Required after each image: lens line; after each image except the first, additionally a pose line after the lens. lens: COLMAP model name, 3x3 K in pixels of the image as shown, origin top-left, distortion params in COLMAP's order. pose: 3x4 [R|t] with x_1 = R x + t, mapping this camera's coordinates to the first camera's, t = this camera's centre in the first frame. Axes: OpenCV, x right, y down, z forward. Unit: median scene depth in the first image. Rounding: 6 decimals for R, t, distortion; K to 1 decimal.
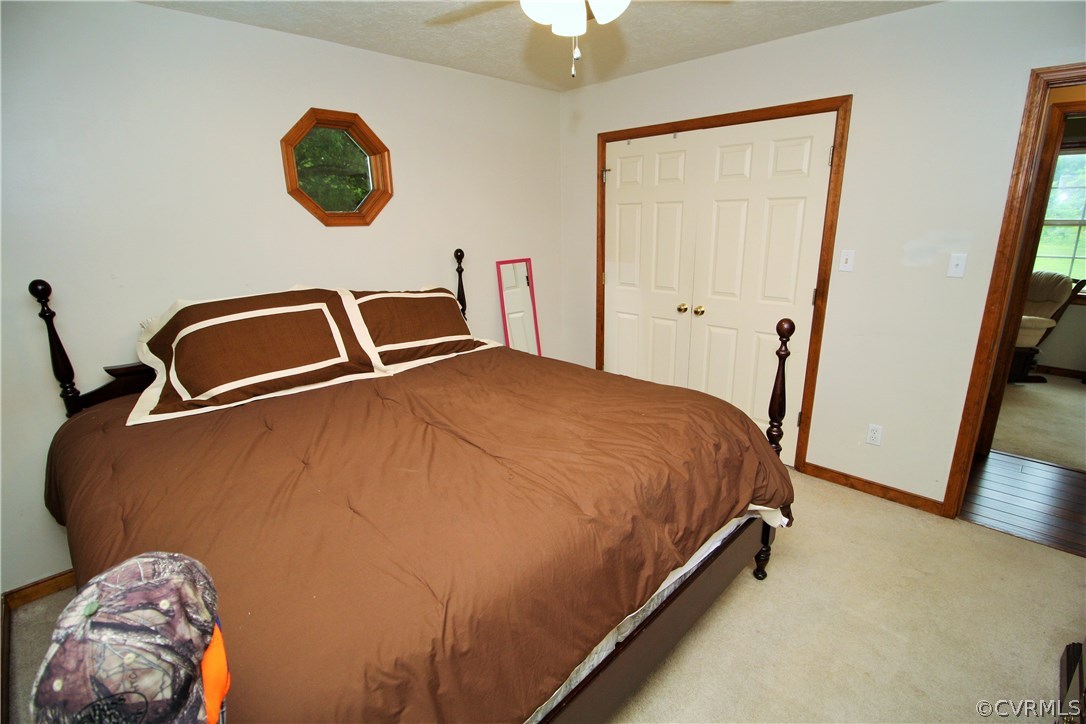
lens RADIAL K [[523.4, 0, 548.4], [0, 523.4, 363.4], [0, 0, 1]] dist [-0.000499, -0.000002]
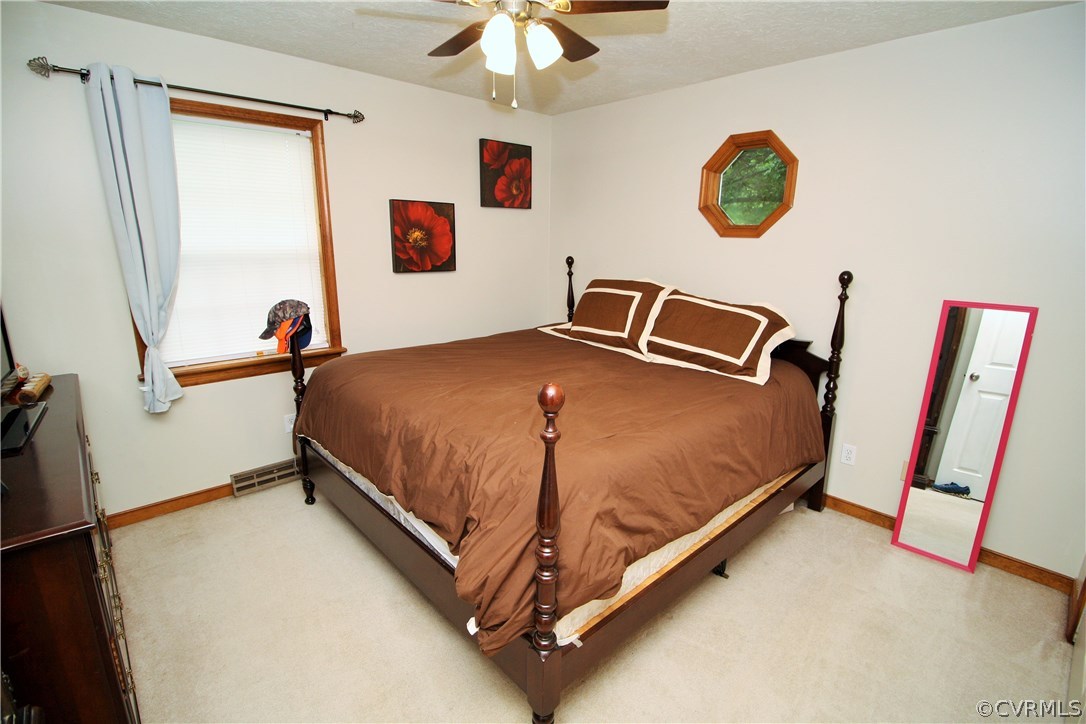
lens RADIAL K [[505.6, 0, 550.4], [0, 505.6, 363.1], [0, 0, 1]] dist [-0.000594, -0.012931]
pose [[-0.040389, 0.277211, -0.959960, 0.758089], [-0.272609, 0.921238, 0.277499, -0.216778], [0.961277, 0.272901, 0.038362, 0.688118]]
